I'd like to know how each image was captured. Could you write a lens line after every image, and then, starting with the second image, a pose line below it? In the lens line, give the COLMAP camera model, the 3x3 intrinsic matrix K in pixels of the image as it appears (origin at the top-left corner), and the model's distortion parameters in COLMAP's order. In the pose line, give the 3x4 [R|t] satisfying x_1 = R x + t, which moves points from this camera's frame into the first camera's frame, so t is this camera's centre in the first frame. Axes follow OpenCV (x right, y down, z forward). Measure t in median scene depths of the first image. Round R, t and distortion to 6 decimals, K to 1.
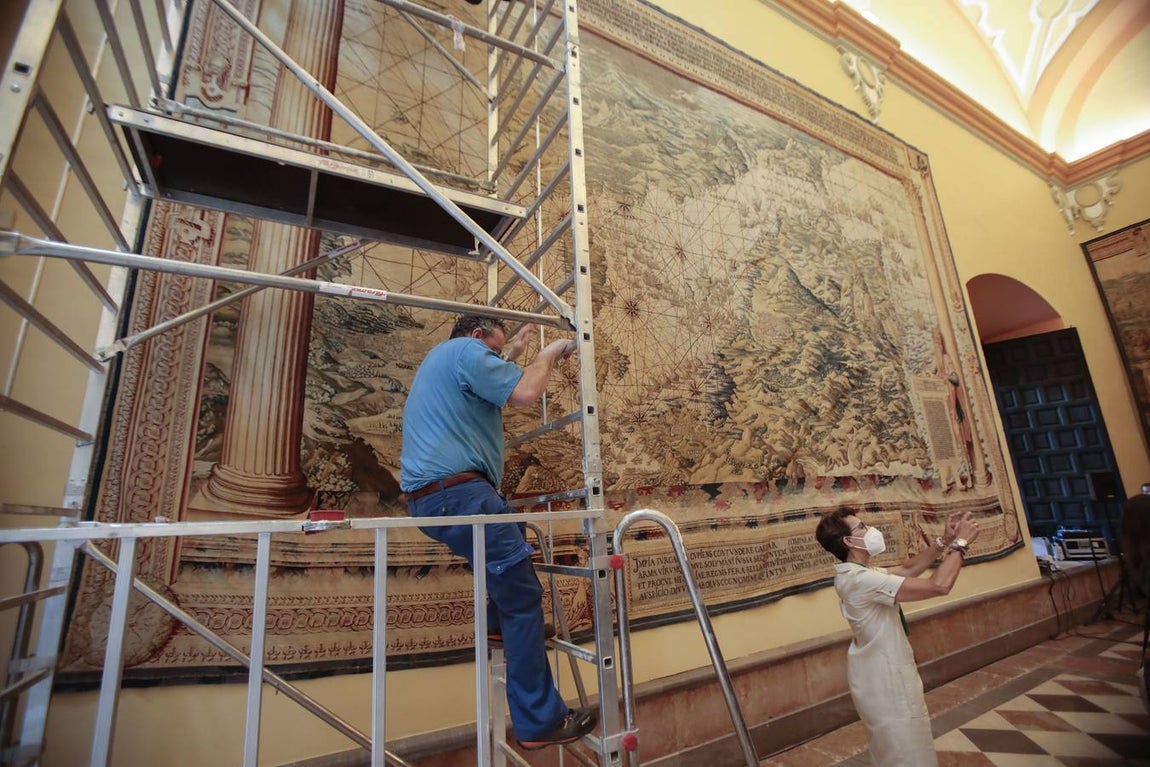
lens RADIAL K [[514.7, 0, 559.8], [0, 514.7, 384.1], [0, 0, 1]] dist [-0.066799, 0.021891]
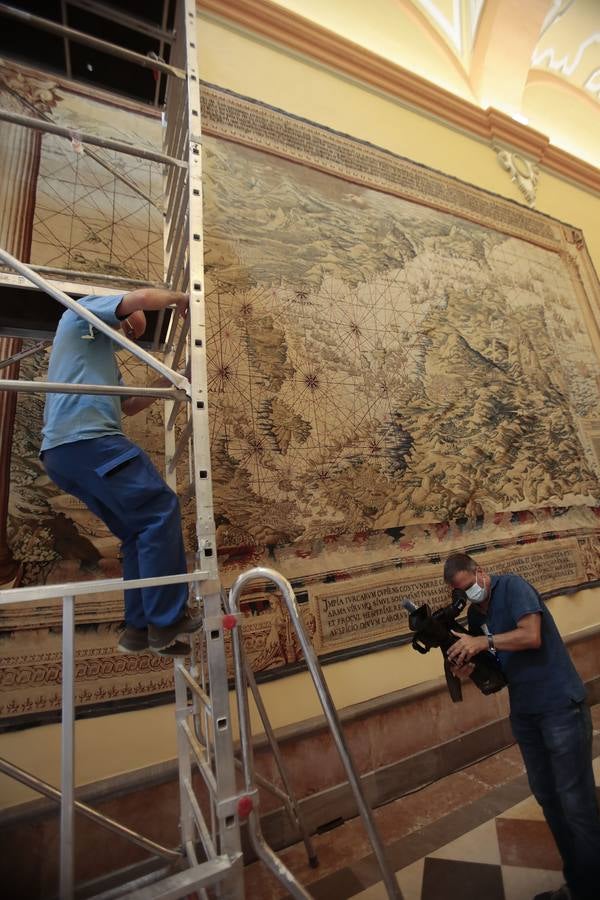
lens RADIAL K [[402.8, 0, 297.2], [0, 402.8, 451.0], [0, 0, 1]] dist [-0.066799, 0.021891]
pose [[0.994877, -0.086635, -0.052101, 0.118639], [0.086408, 0.996238, -0.006587, 0.010401], [0.052475, 0.002051, 0.998620, 0.082304]]
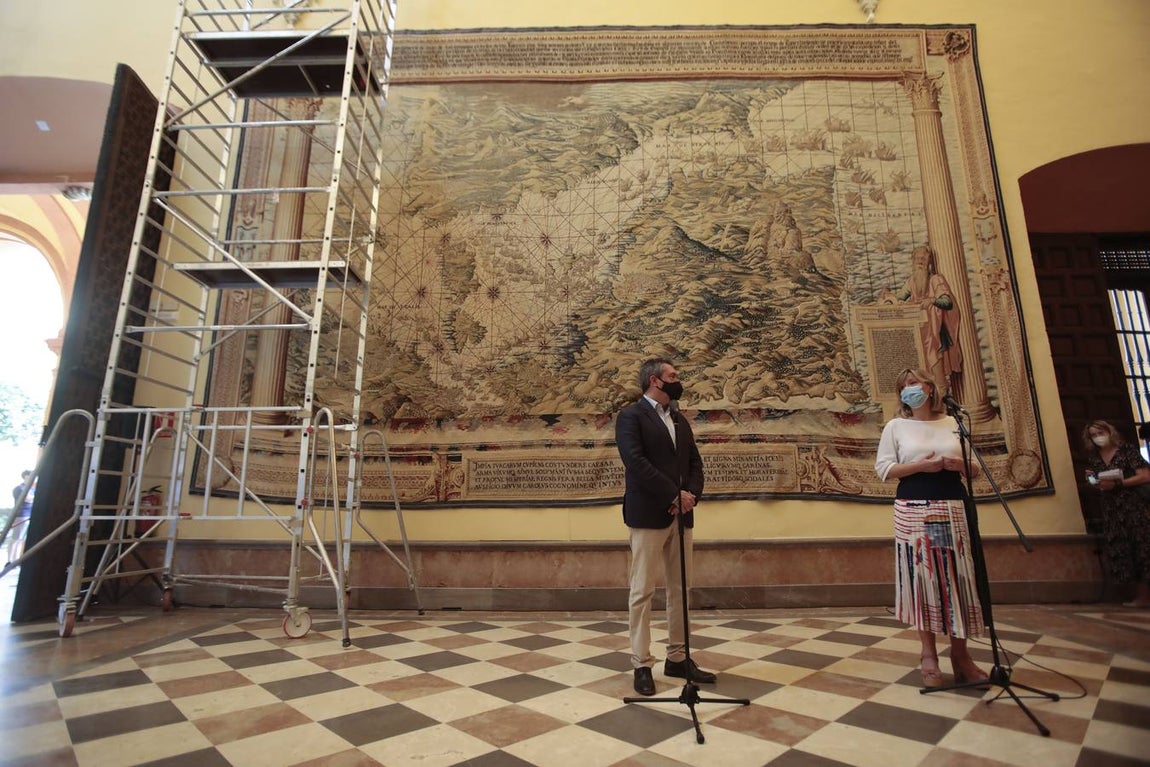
lens RADIAL K [[589.3, 0, 551.5], [0, 589.3, 381.1], [0, 0, 1]] dist [-0.062138, 0.025625]
pose [[0.871257, -0.065808, -0.486396, 0.879210], [0.085964, 0.996113, 0.019212, 0.064734], [0.483241, -0.058551, 0.873527, -0.287669]]
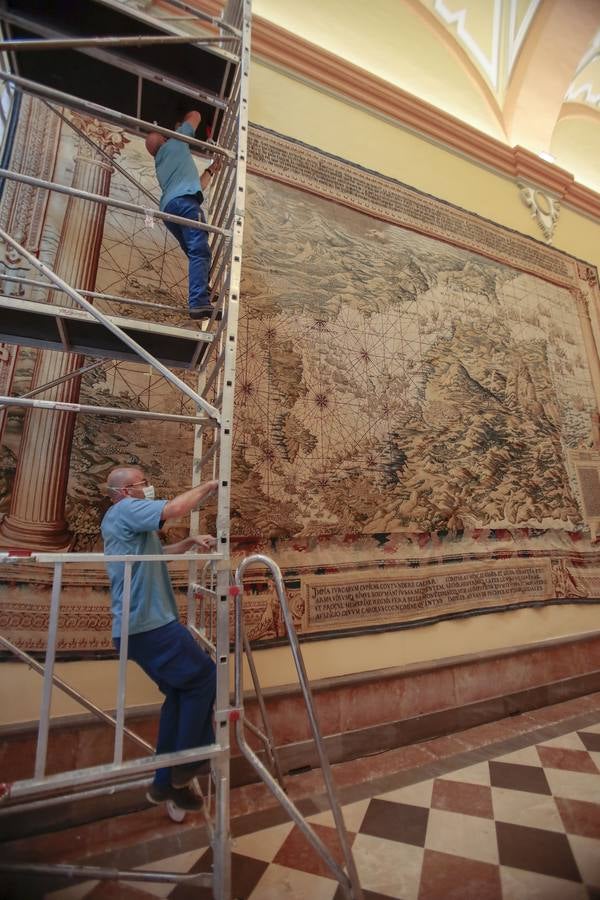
lens RADIAL K [[402.8, 0, 295.3], [0, 402.8, 449.5], [0, 0, 1]] dist [-0.066799, 0.021891]
pose [[0.995758, 0.003706, -0.091935, 0.141839], [-0.003270, 0.999983, 0.004890, -0.020477], [0.091952, -0.004568, 0.995753, -0.038085]]
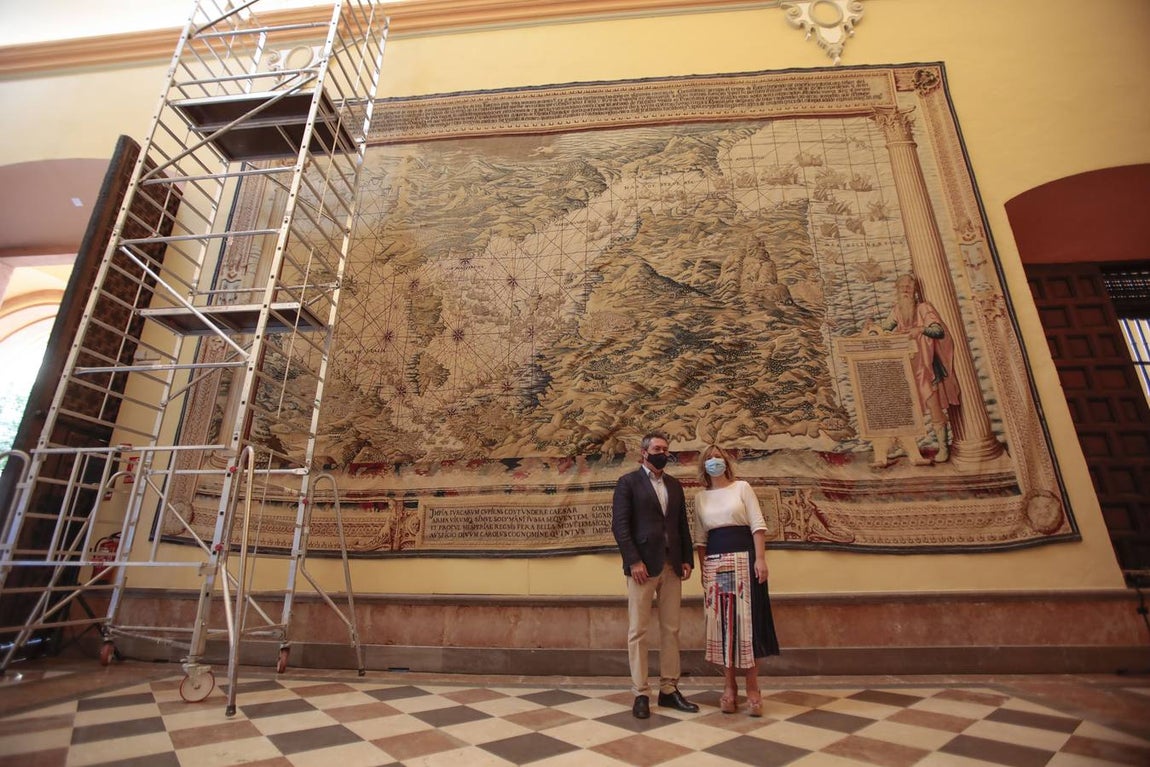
lens RADIAL K [[529.5, 0, 557.4], [0, 529.5, 388.7], [0, 0, 1]] dist [-0.065091, 0.018627]
pose [[0.836148, -0.131098, -0.532607, 0.928325], [0.098638, 0.991126, -0.089106, 0.126717], [0.539562, 0.021970, 0.841659, -0.042738]]
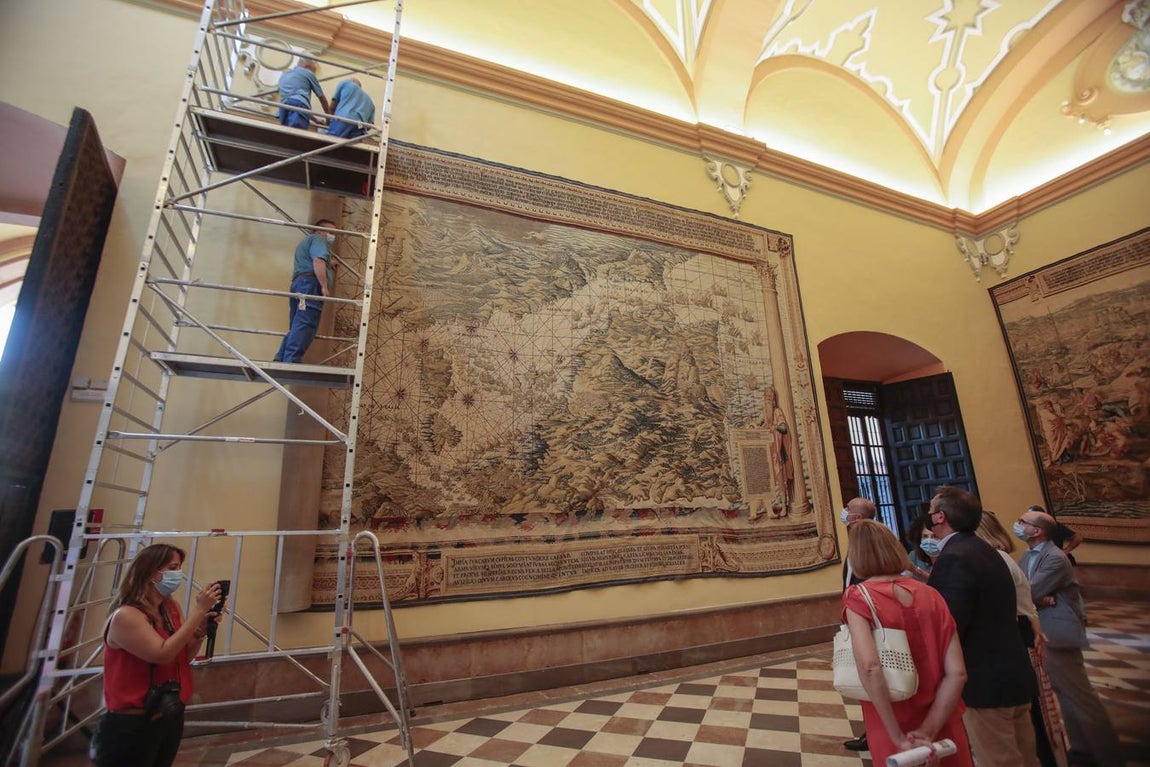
lens RADIAL K [[506.8, 0, 552.0], [0, 506.8, 389.9], [0, 0, 1]] dist [-0.067956, 0.014635]
pose [[0.992374, -0.014254, -0.122435, 0.487062], [0.012943, 0.999850, -0.011503, -0.130453], [0.122581, 0.009830, 0.992410, -0.410654]]
